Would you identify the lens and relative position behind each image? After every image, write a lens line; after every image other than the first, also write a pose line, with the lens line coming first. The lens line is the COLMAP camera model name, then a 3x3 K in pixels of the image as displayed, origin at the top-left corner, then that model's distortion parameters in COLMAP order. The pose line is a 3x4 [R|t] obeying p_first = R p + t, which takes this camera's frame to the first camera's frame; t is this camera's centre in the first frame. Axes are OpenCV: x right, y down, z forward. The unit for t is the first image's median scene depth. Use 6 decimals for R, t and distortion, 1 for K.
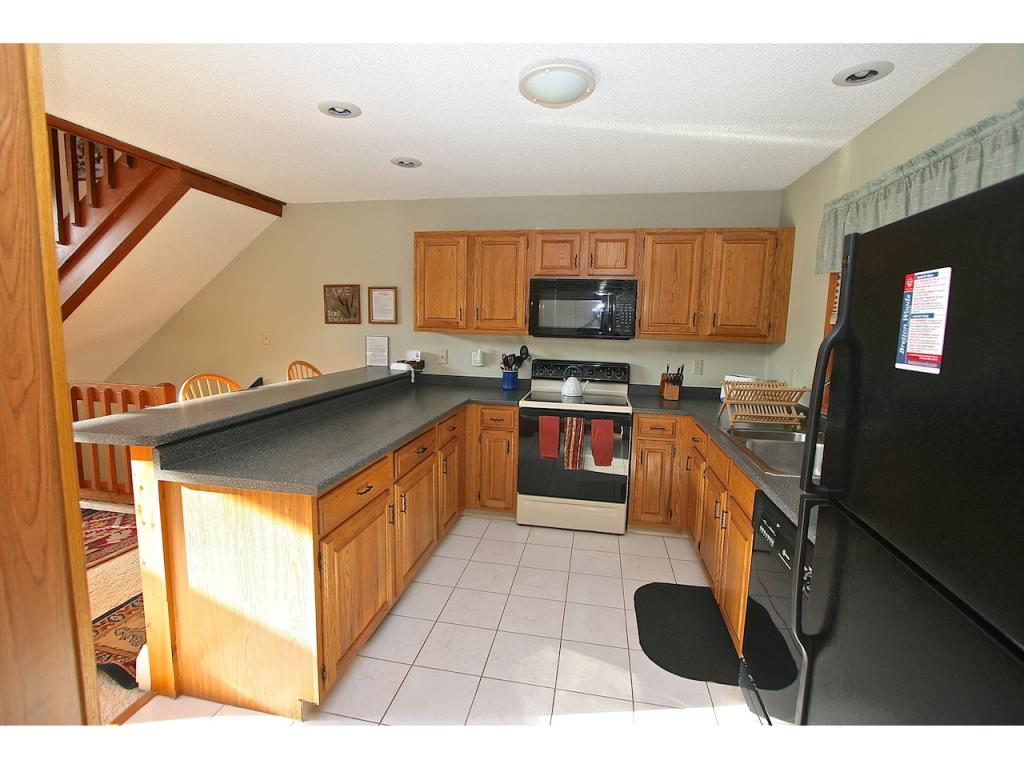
lens RADIAL K [[473.2, 0, 509.1], [0, 473.2, 379.4], [0, 0, 1]] dist [-0.020179, 0.004737]
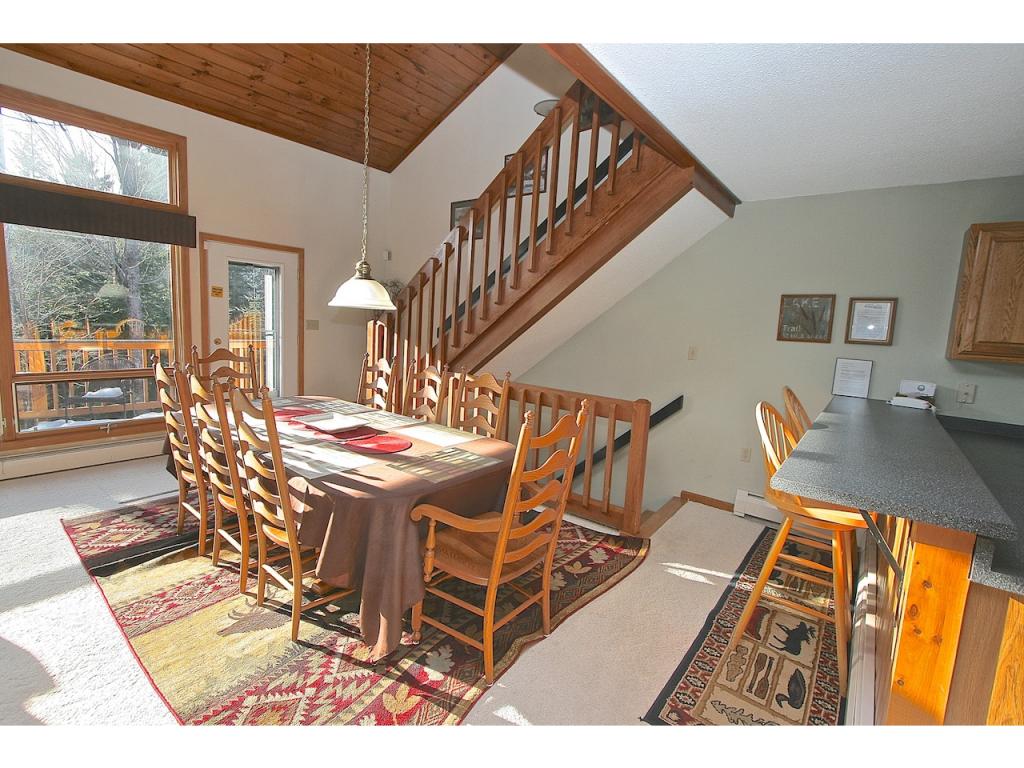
lens RADIAL K [[473.2, 0, 509.1], [0, 473.2, 379.4], [0, 0, 1]] dist [-0.020179, 0.004737]
pose [[0.889282, 0.082331, -0.449889, -0.551846], [-0.088697, 0.996034, 0.006953, -0.013592], [0.448677, 0.033720, 0.893058, 0.037162]]
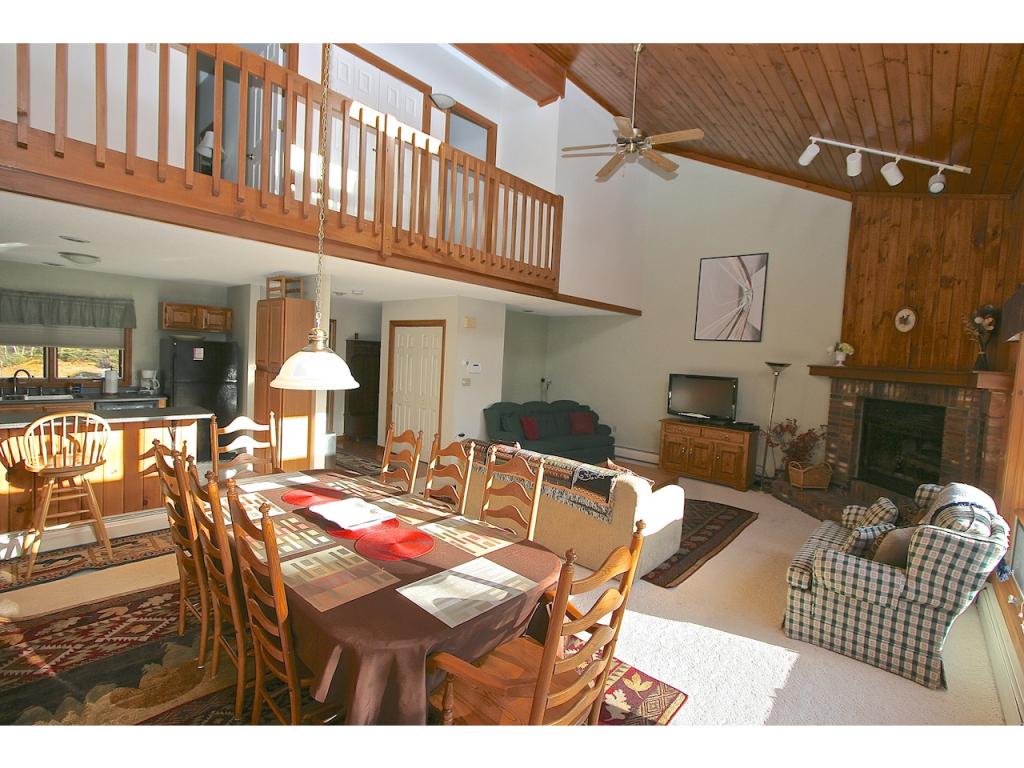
lens RADIAL K [[473.2, 0, 509.1], [0, 473.2, 379.4], [0, 0, 1]] dist [-0.020179, 0.004737]
pose [[-0.852317, -0.094704, 0.514380, -1.818048], [-0.007521, 0.985588, 0.168998, -0.248962], [-0.522971, 0.140172, -0.840745, 1.144819]]
